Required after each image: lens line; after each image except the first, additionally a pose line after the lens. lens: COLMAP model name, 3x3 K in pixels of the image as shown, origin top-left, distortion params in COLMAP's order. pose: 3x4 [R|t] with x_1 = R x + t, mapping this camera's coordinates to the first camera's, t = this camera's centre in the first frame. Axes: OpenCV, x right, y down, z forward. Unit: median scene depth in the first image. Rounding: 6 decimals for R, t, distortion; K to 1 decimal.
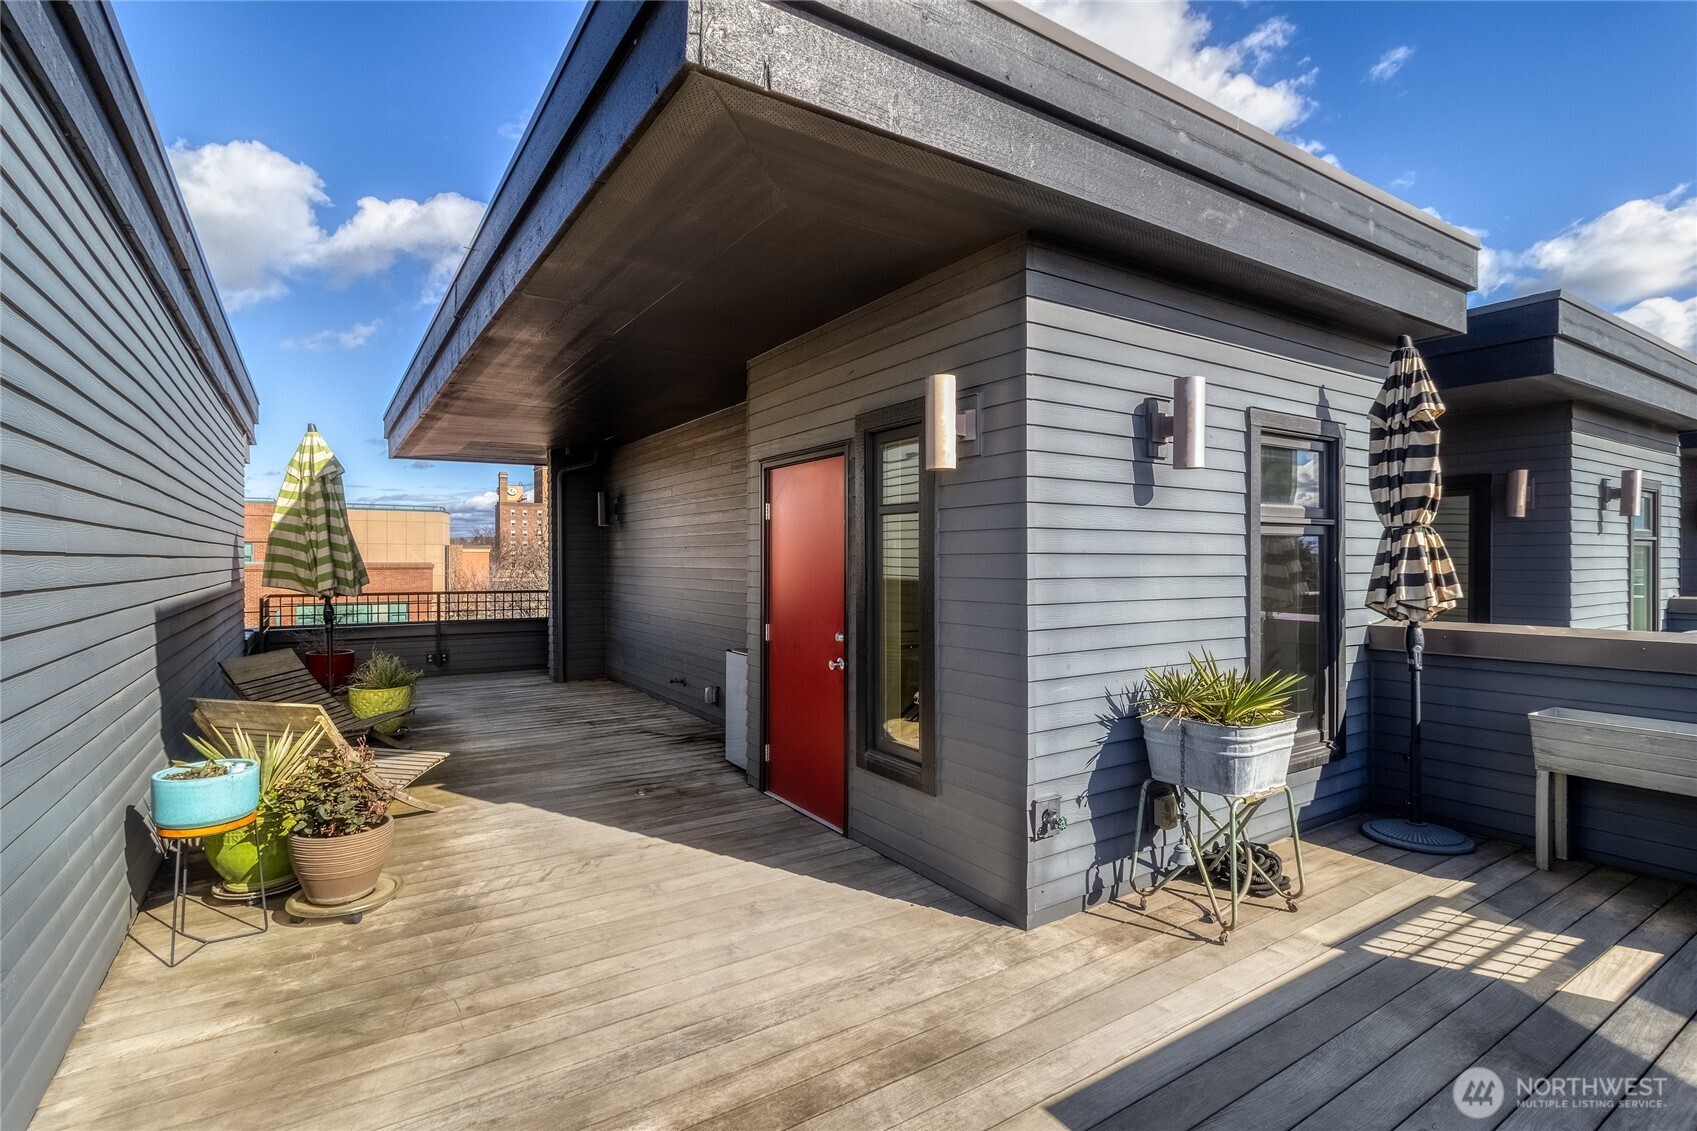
lens RADIAL K [[824.5, 0, 877.4], [0, 824.5, 568.8], [0, 0, 1]] dist [-0.000312, 0.000193]
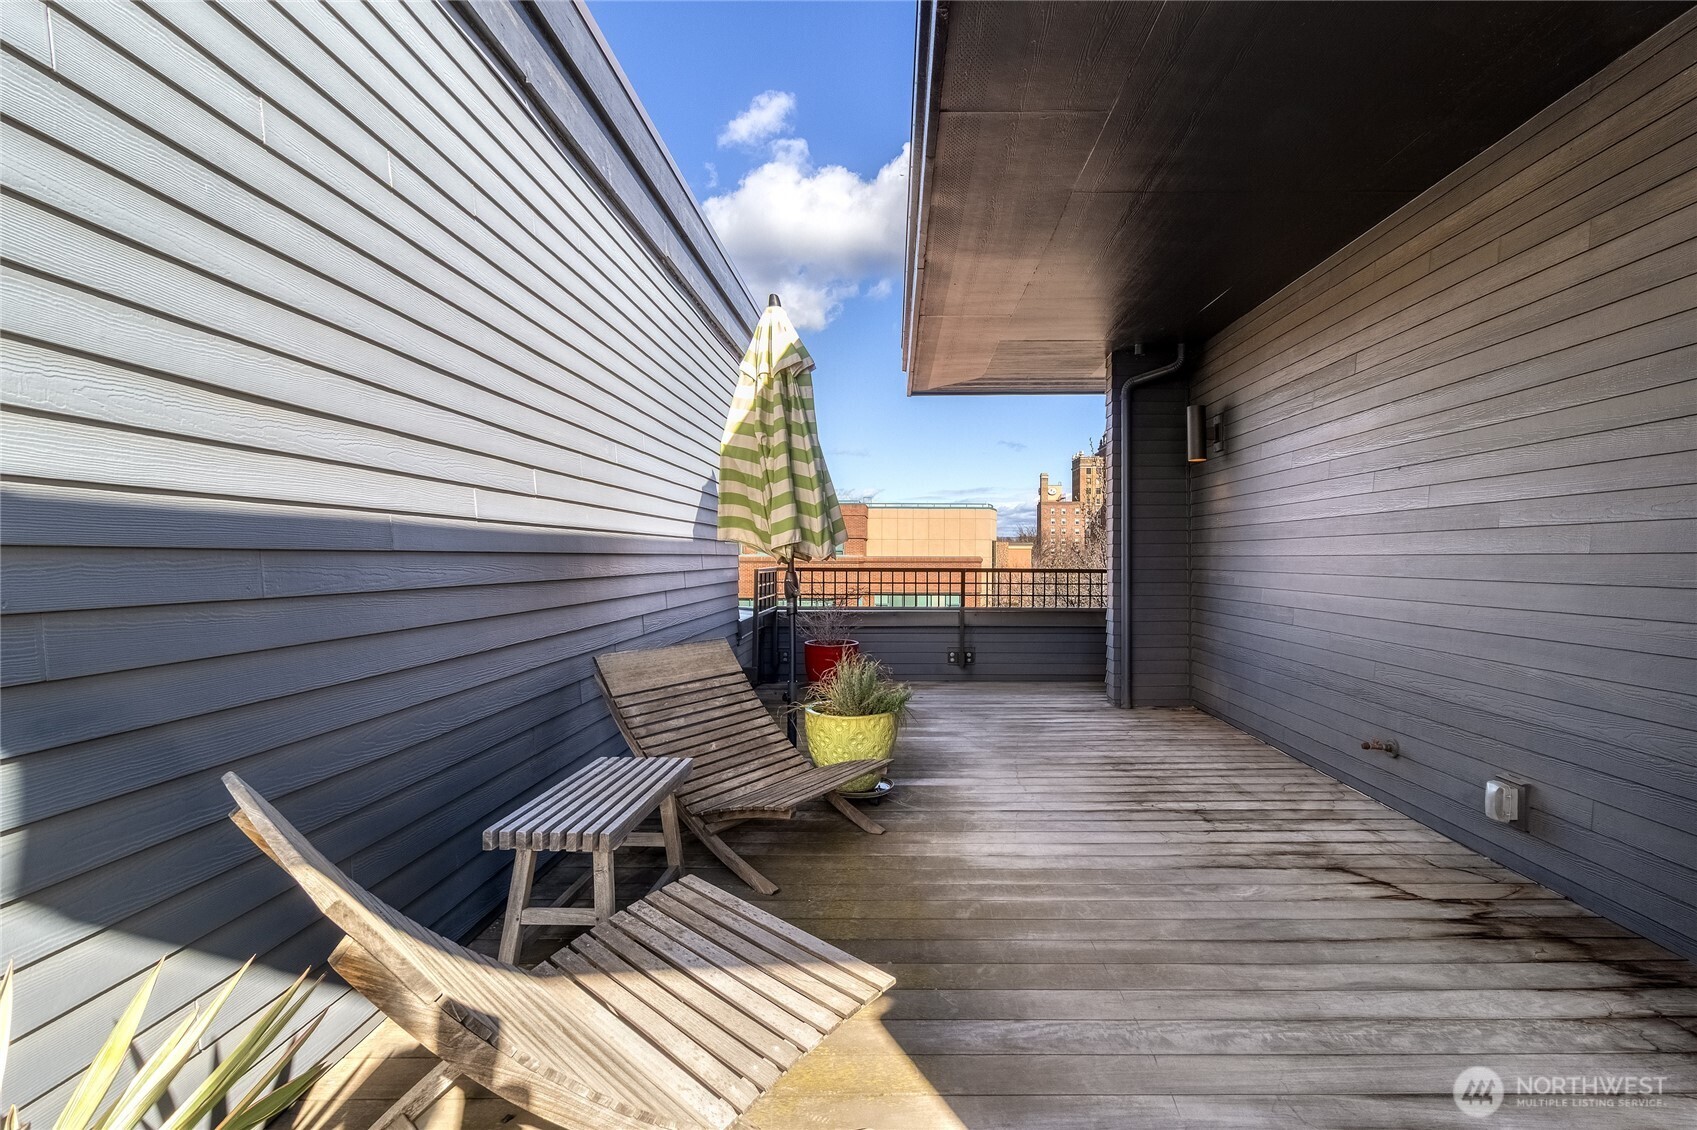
lens RADIAL K [[824.5, 0, 877.4], [0, 824.5, 568.3], [0, 0, 1]] dist [-0.000312, 0.000193]
pose [[0.810892, 0.006561, -0.585159, -0.173685], [-0.005701, 0.999978, 0.003312, 0.028268], [0.585168, 0.000651, 0.810912, 0.382772]]
